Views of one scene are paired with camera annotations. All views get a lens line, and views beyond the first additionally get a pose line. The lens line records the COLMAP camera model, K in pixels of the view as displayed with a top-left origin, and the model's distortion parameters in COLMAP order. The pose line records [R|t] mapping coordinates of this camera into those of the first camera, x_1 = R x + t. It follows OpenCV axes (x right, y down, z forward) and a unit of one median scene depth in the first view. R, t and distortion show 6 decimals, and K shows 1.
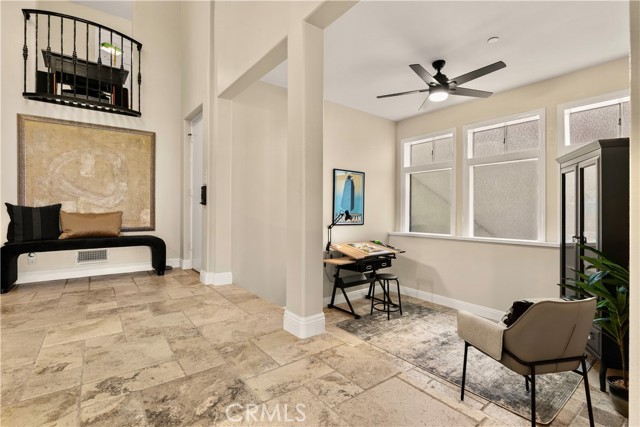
lens RADIAL K [[291.5, 0, 316.2], [0, 291.5, 211.4], [0, 0, 1]] dist [-0.009222, 0.003496]
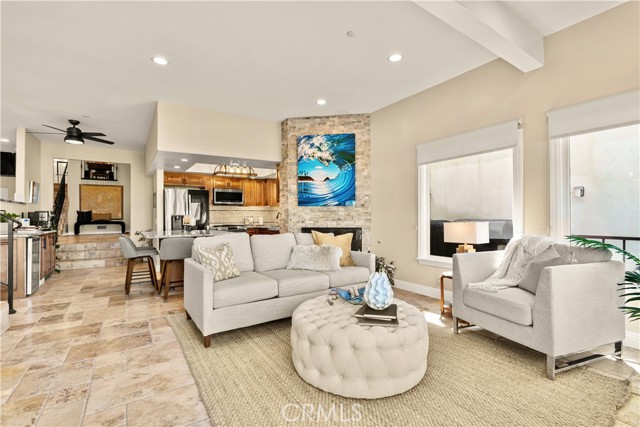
lens RADIAL K [[291.5, 0, 319.1], [0, 291.5, 214.4], [0, 0, 1]] dist [-0.009222, 0.003496]
pose [[0.997966, -0.010901, -0.062804, 1.903407], [0.010168, 0.999877, -0.011971, 0.081971], [0.062926, 0.011308, 0.997954, -2.126861]]
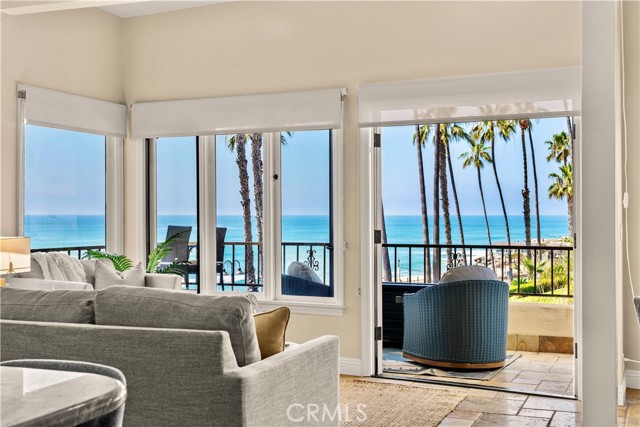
lens RADIAL K [[812.8, 0, 319.8], [0, 812.8, 209.4], [0, 0, 1]] dist [0.017315, 0.000000]
pose [[-0.519760, 0.001028, 0.854311, 0.664742], [0.000431, 0.999999, -0.000942, 0.045902], [-0.854312, -0.000121, -0.519761, -0.836824]]
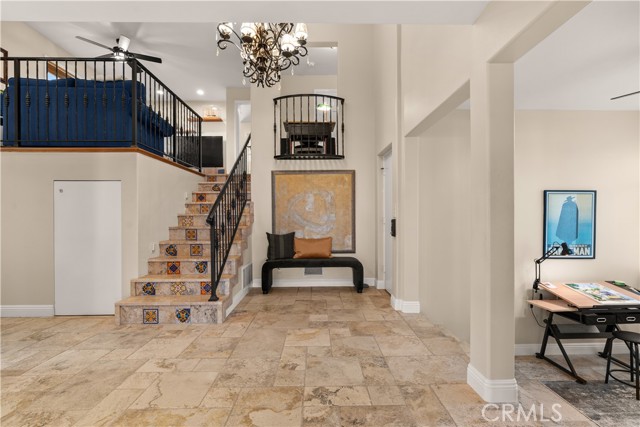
lens RADIAL K [[291.5, 0, 325.6], [0, 291.5, 219.1], [0, 0, 1]] dist [-0.009222, 0.003496]
pose [[0.813333, -0.004822, -0.581778, 0.043615], [0.007832, 0.999966, 0.002660, -0.092510], [0.581745, -0.006720, 0.813343, -0.037598]]
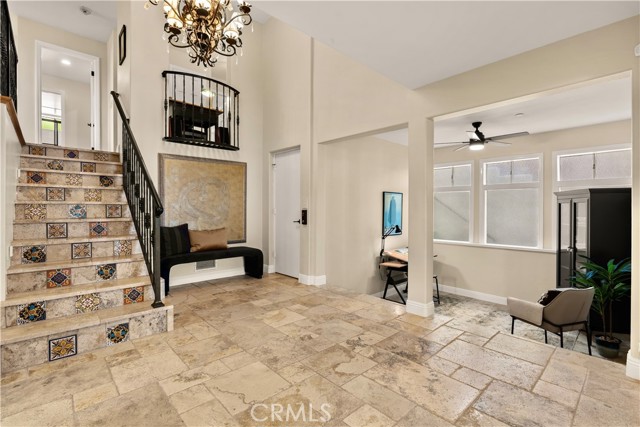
lens RADIAL K [[291.5, 0, 312.8], [0, 291.5, 210.5], [0, 0, 1]] dist [-0.009222, 0.003496]
pose [[0.995965, -0.001626, 0.089729, -0.466492], [0.000917, 0.999968, 0.007947, -0.095018], [-0.089739, -0.007833, 0.995935, -0.310791]]
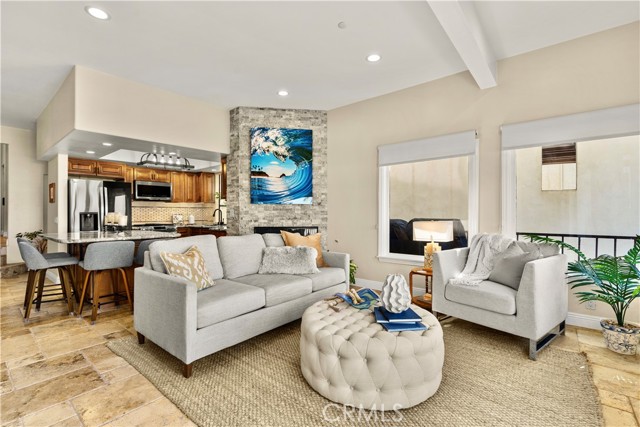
lens RADIAL K [[291.5, 0, 320.2], [0, 291.5, 213.4], [0, 0, 1]] dist [-0.009222, 0.003496]
pose [[0.973456, -0.004504, 0.228828, 1.696464], [0.005542, 0.999977, -0.003896, 0.073181], [-0.228805, 0.005060, 0.973459, -2.050316]]
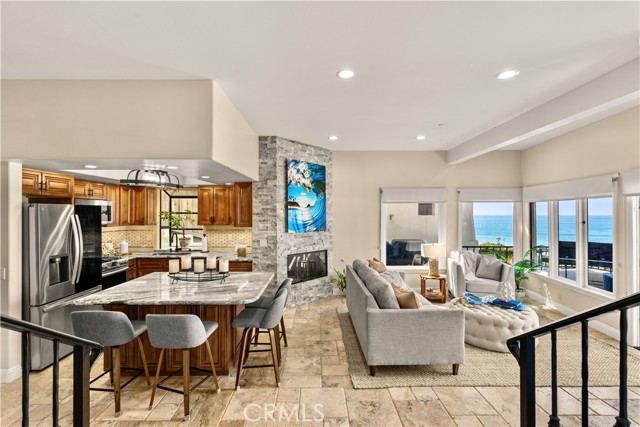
lens RADIAL K [[291.5, 0, 319.4], [0, 291.5, 212.9], [0, 0, 1]] dist [-0.009222, 0.003496]
pose [[0.596235, -0.001164, 0.802809, 0.601661], [0.004251, 0.999990, -0.001708, -0.081415], [-0.802798, 0.004431, 0.596234, -1.586070]]
